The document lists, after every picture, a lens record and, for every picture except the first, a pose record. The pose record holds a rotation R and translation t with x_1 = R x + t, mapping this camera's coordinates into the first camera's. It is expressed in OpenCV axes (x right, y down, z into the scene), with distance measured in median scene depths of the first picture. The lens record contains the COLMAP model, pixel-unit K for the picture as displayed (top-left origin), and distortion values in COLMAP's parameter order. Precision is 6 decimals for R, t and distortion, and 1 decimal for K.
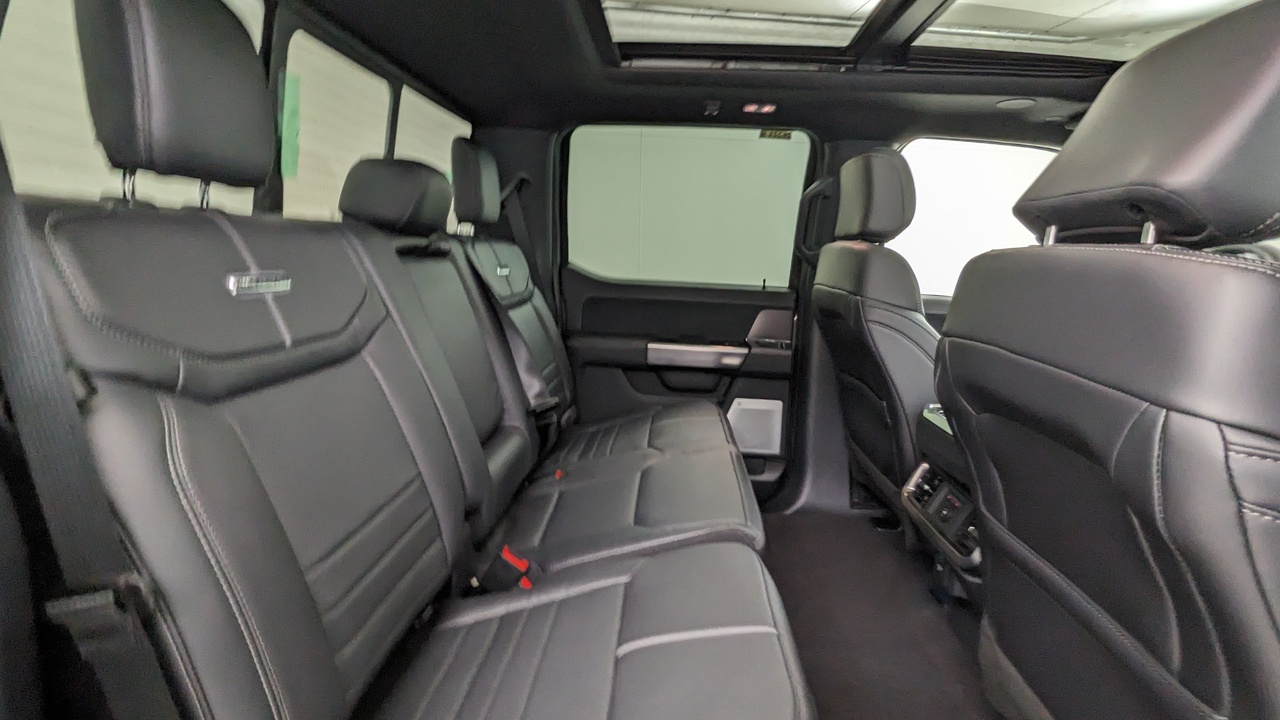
lens RADIAL K [[627.6, 0, 638.4], [0, 627.6, 373.8], [0, 0, 1]] dist [-0.003034, 0.000043]
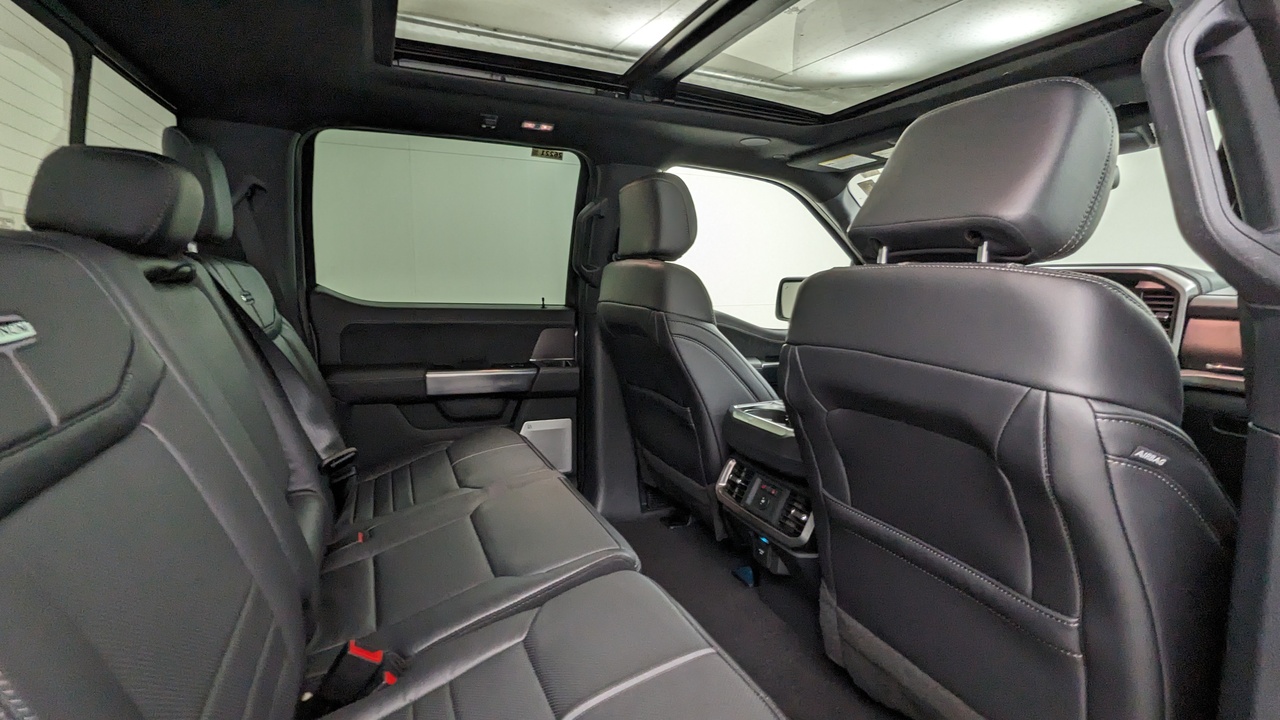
lens RADIAL K [[626.5, 0, 652.1], [0, 626.5, 372.6], [0, 0, 1]] dist [0.001162, 0.000114]
pose [[0.890478, -0.085313, 0.446957, -0.143139], [0.097951, 0.995178, -0.005194, -0.017290], [-0.444359, 0.048405, 0.894540, 0.067755]]
